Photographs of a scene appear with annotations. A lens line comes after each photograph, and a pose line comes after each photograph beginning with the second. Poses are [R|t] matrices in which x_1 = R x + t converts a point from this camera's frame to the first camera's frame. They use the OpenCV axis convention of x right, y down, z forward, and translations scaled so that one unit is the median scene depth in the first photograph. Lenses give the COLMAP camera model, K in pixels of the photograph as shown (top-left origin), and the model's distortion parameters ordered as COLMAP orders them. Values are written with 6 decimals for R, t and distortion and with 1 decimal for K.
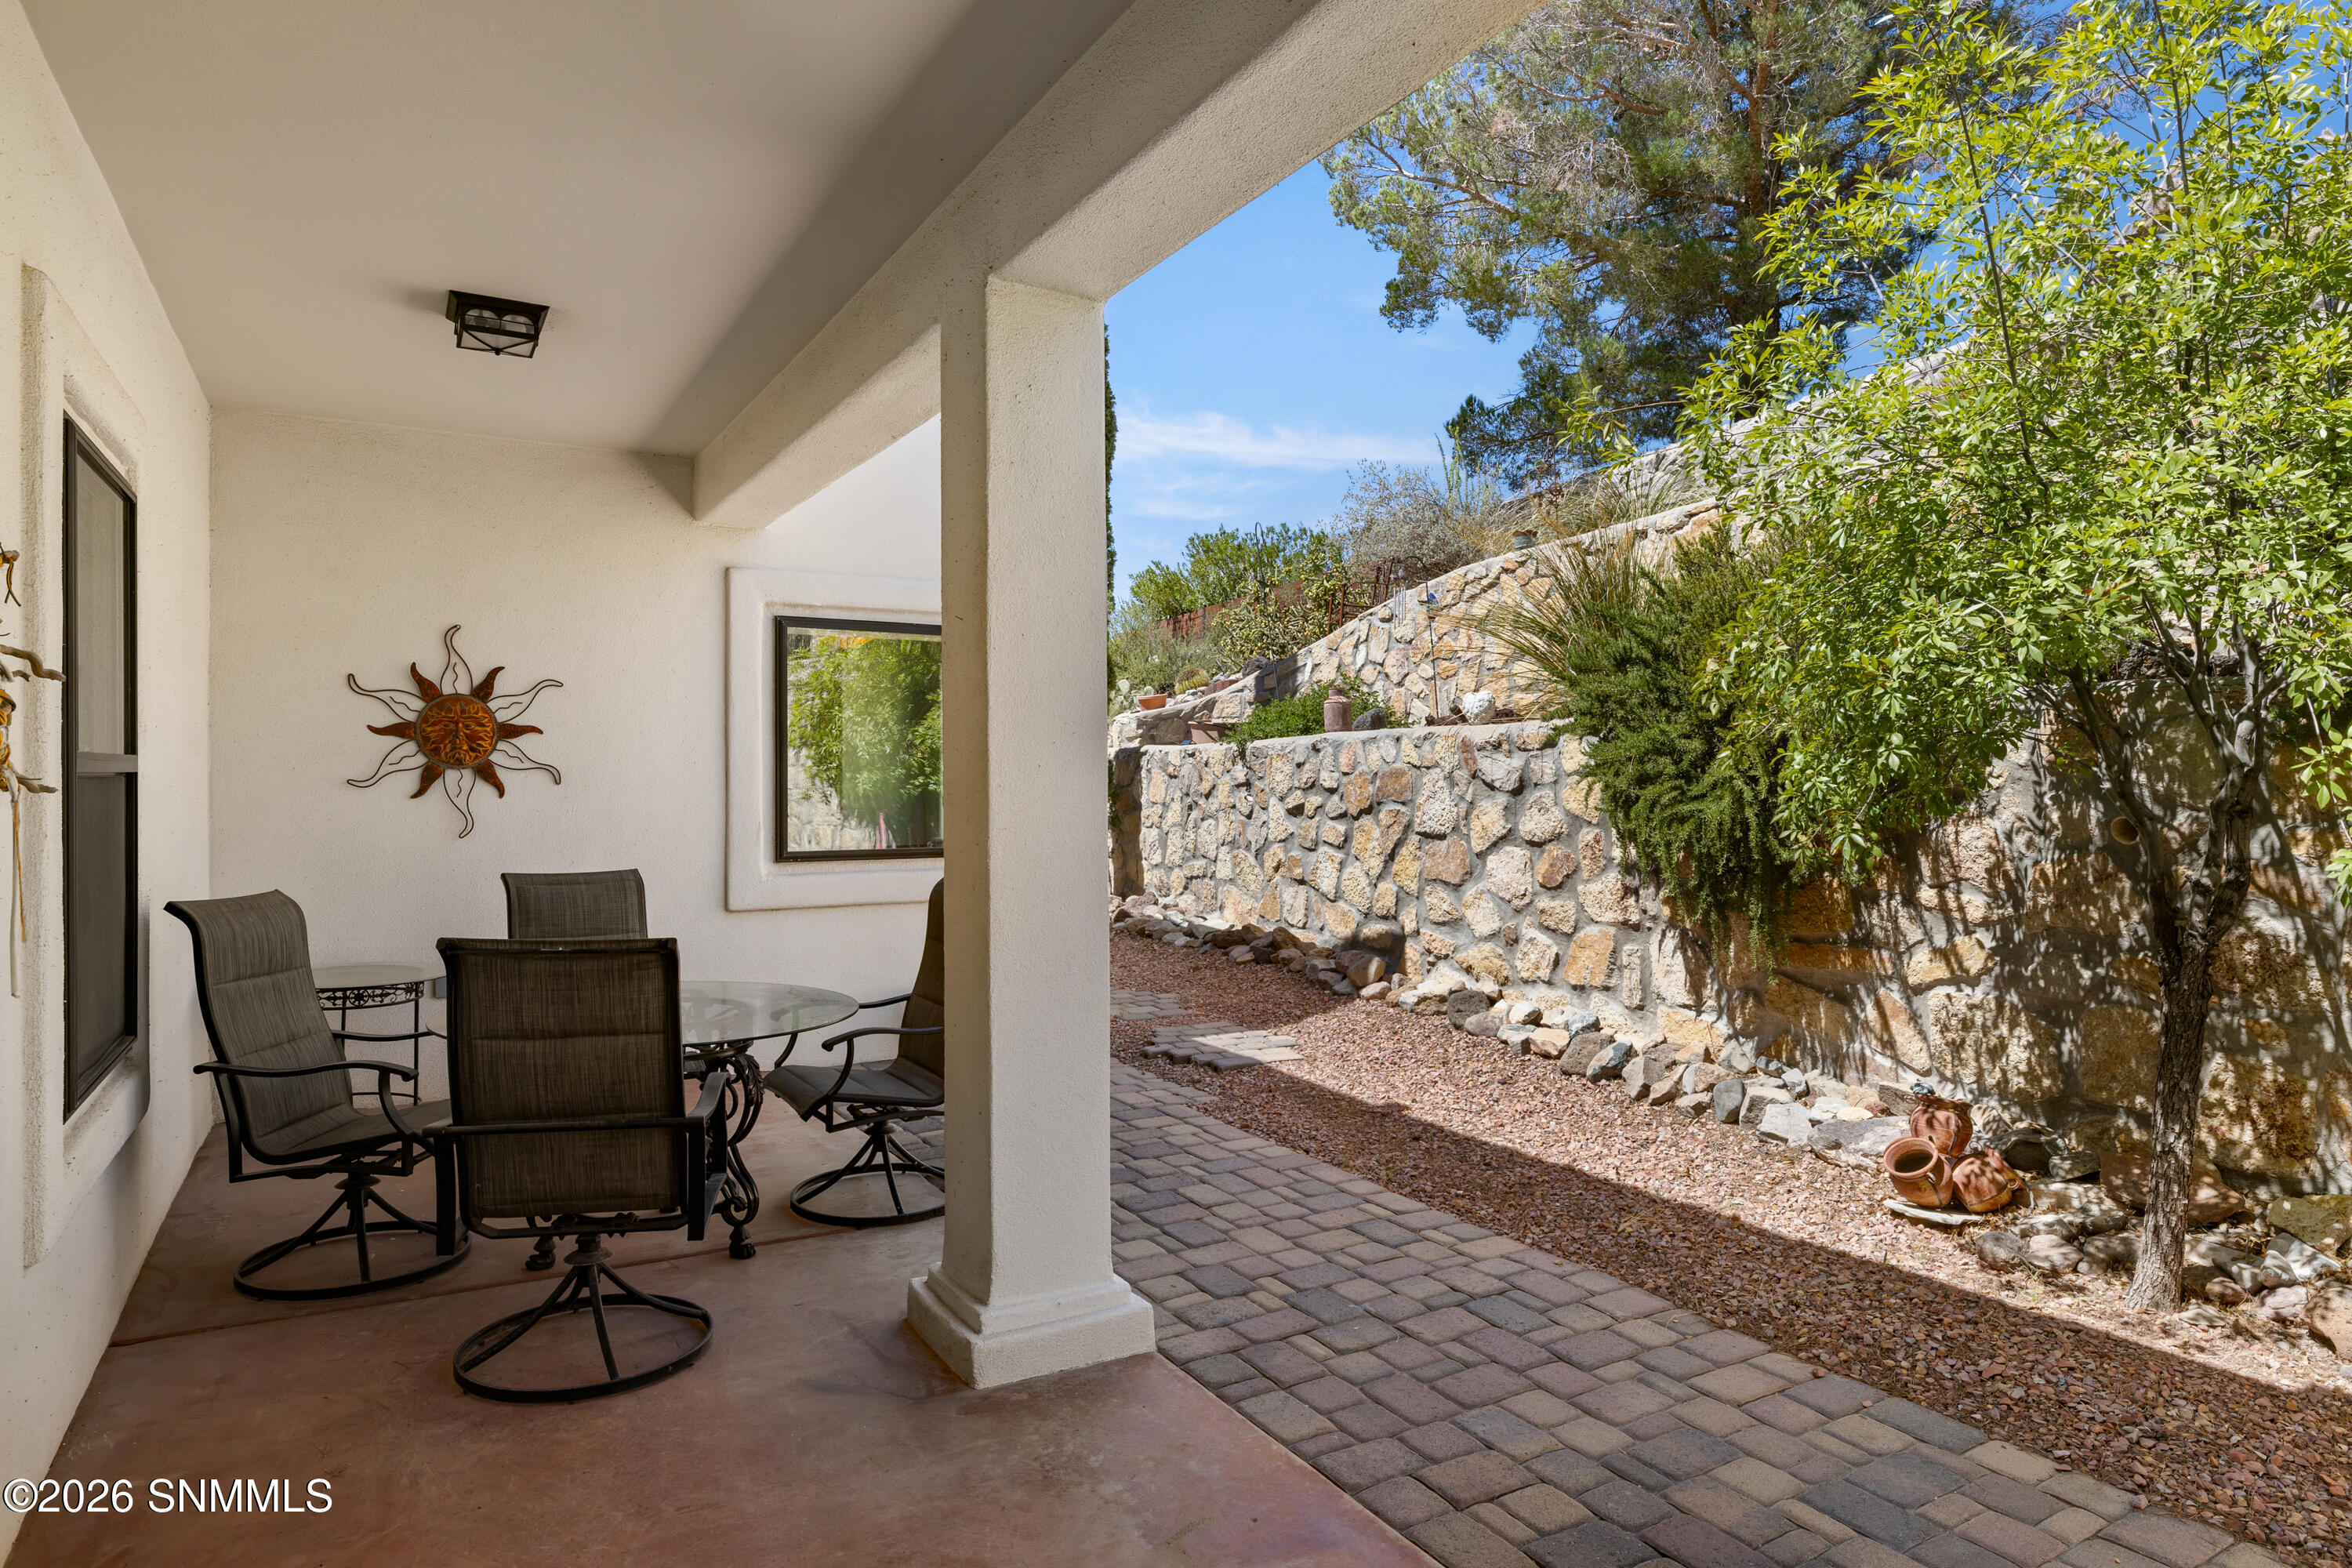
lens RADIAL K [[1345.6, 0, 1143.1], [0, 1345.6, 775.1], [0, 0, 1]] dist [-0.000374, 0.001164]
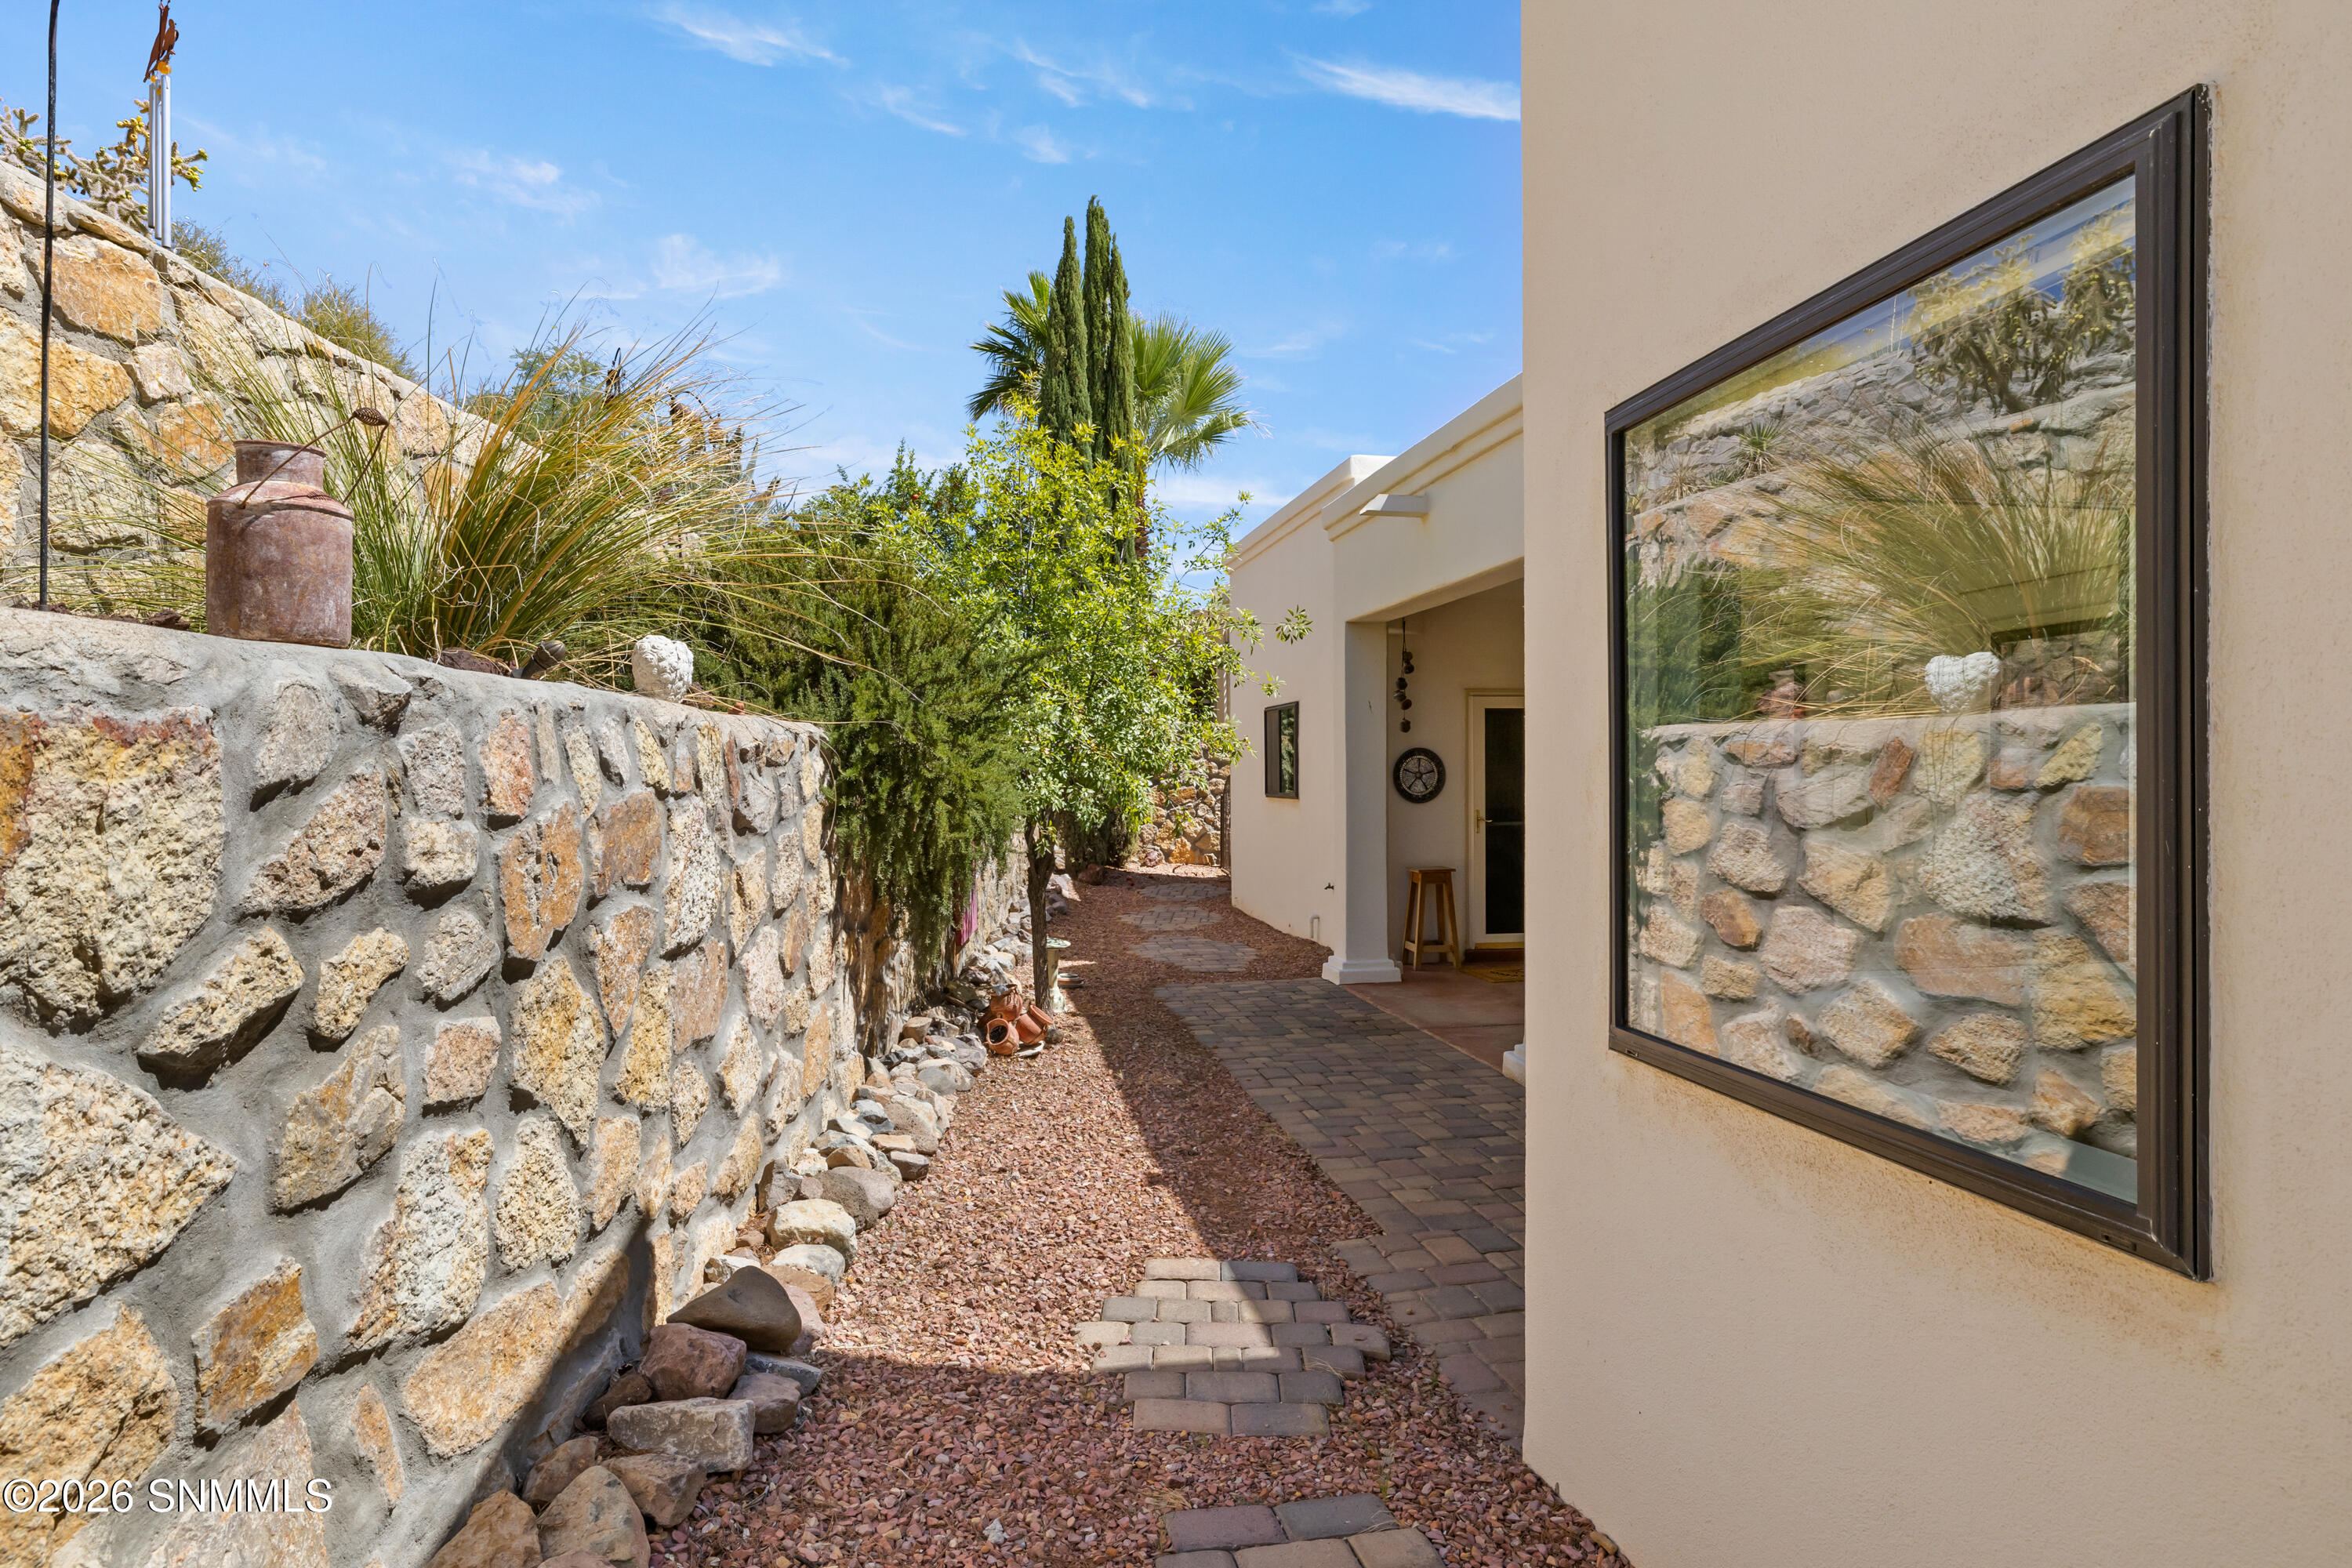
lens RADIAL K [[1345.6, 0, 1143.1], [0, 1345.6, 775.1], [0, 0, 1]] dist [-0.000374, 0.001164]
pose [[-0.940992, 0.008913, 0.338311, -0.105152], [0.009773, 0.999952, 0.000839, -0.014732], [-0.338287, 0.004096, -0.941034, 1.892901]]
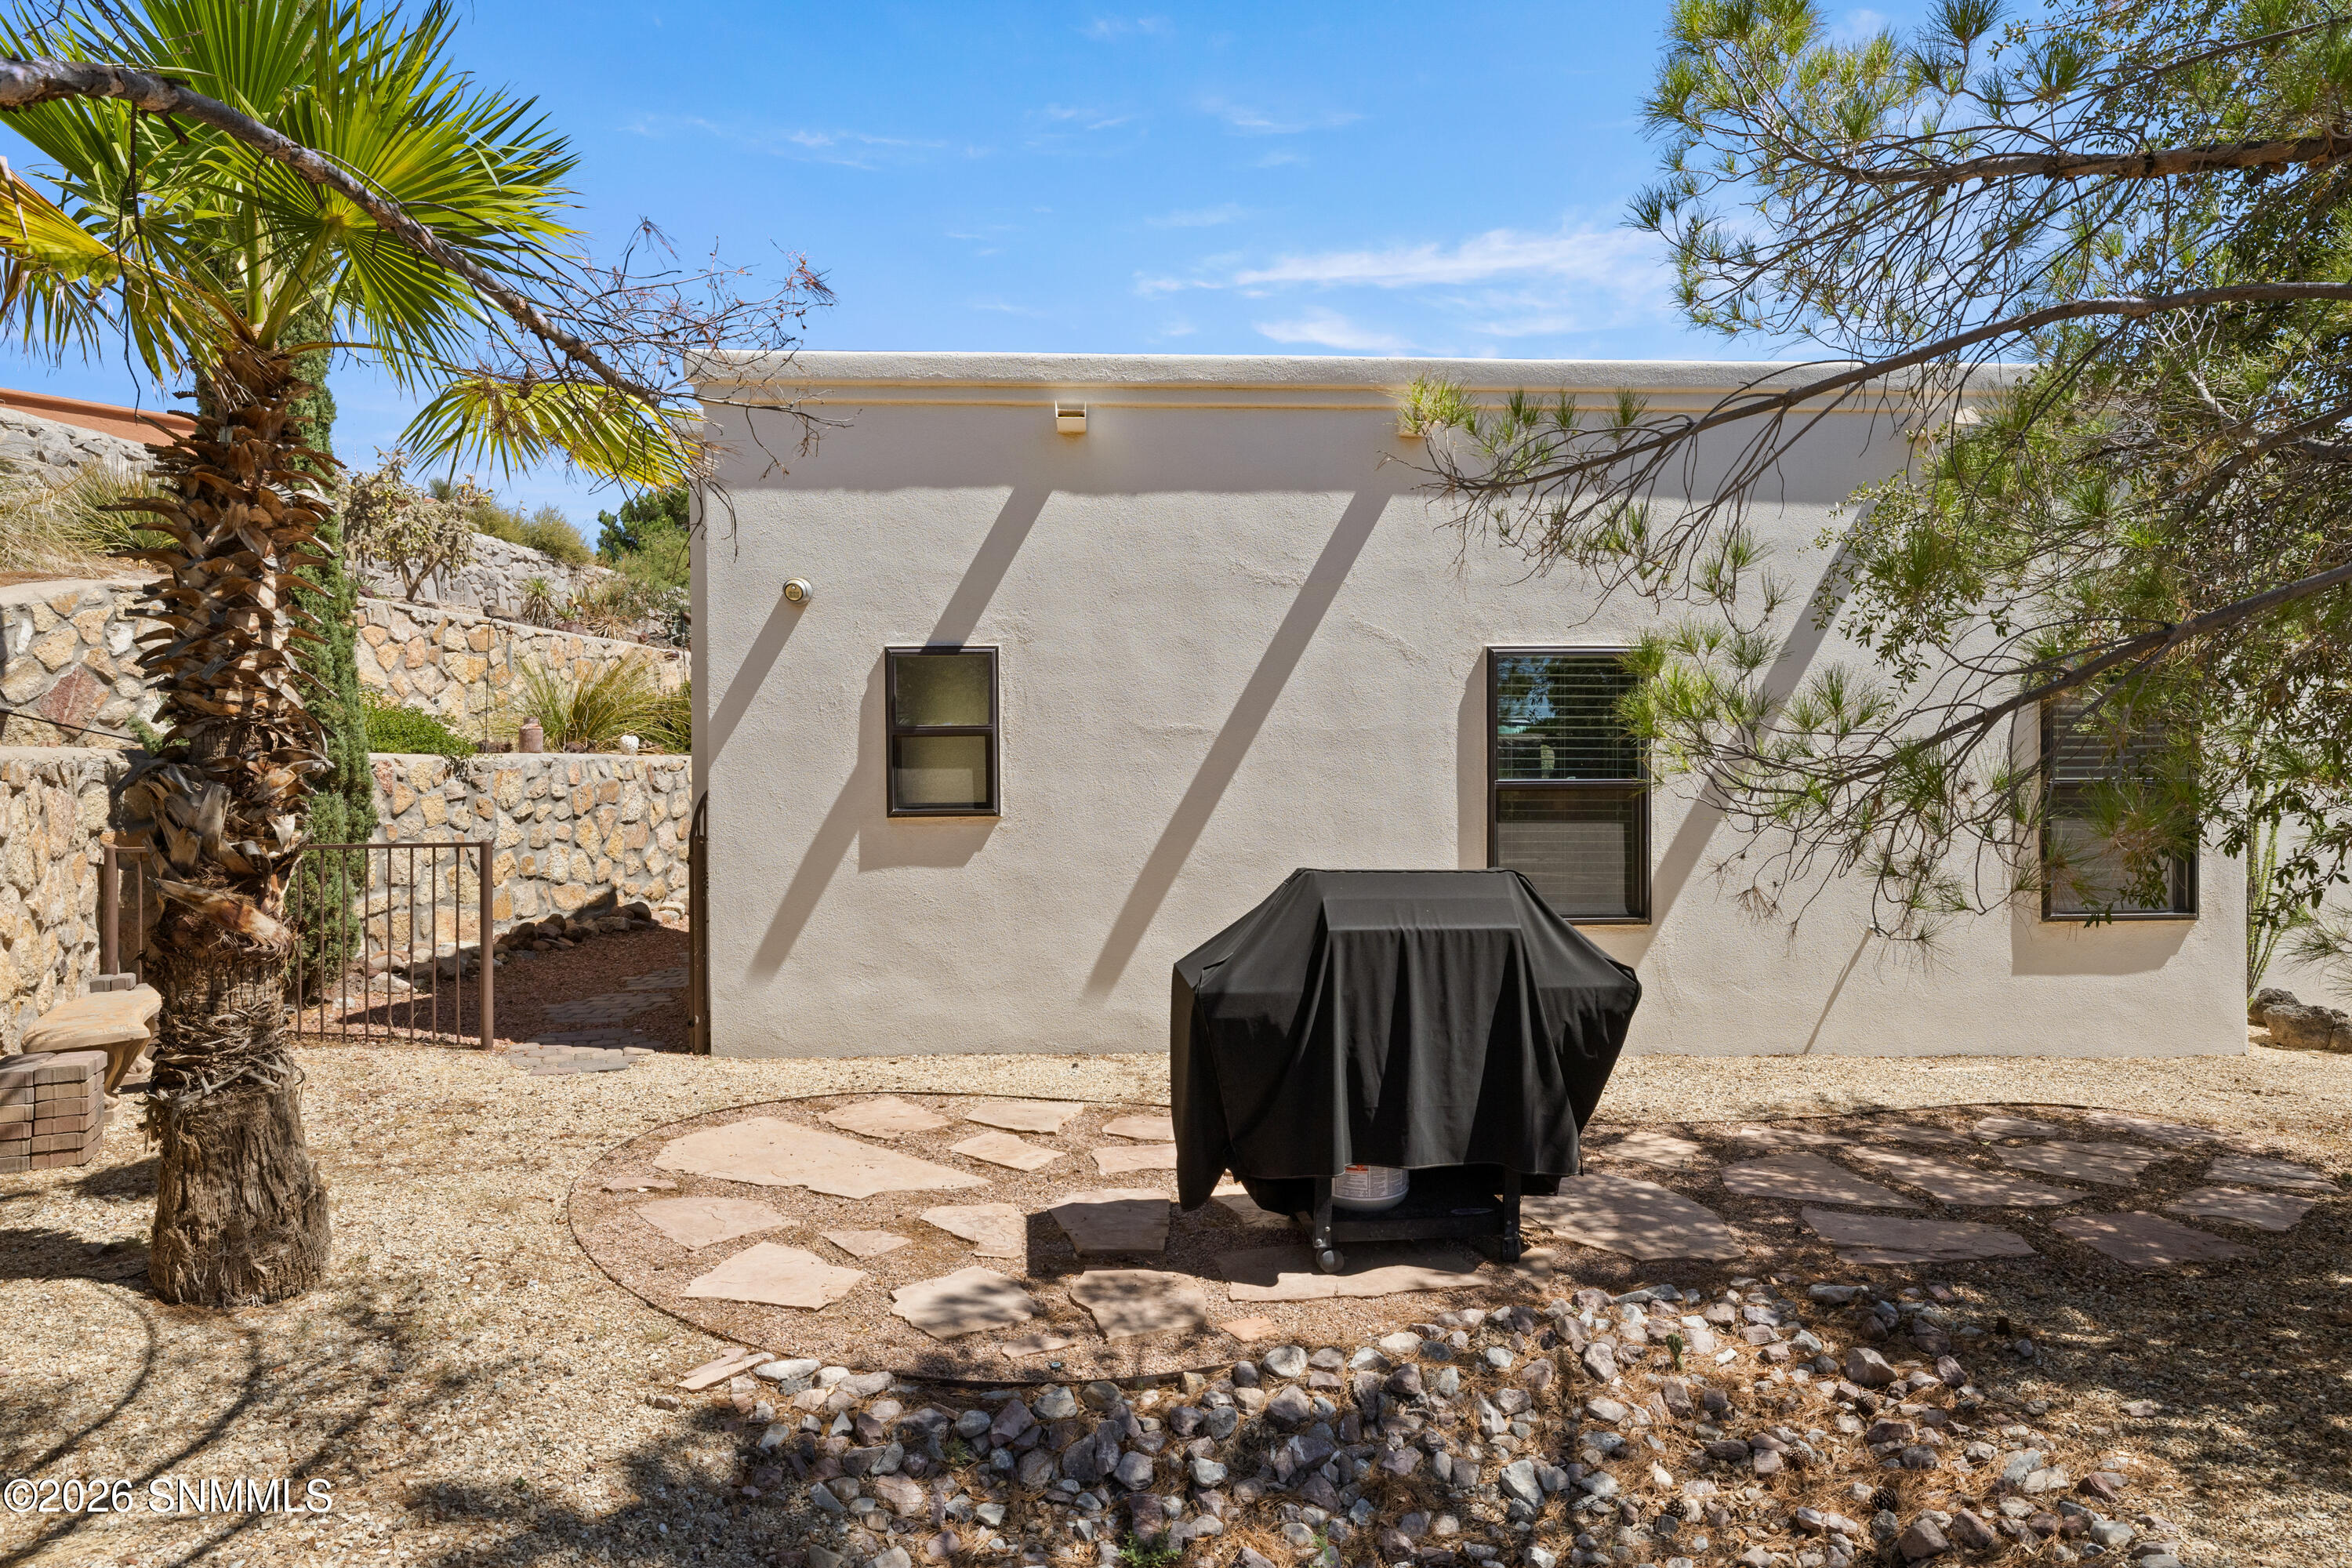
lens RADIAL K [[1345.6, 0, 1143.1], [0, 1345.6, 775.1], [0, 0, 1]] dist [-0.000374, 0.001164]
pose [[-0.889465, 0.000474, 0.457003, -1.502939], [0.003649, 0.999975, 0.006065, -0.026948], [-0.456989, 0.007063, -0.889444, 3.005611]]
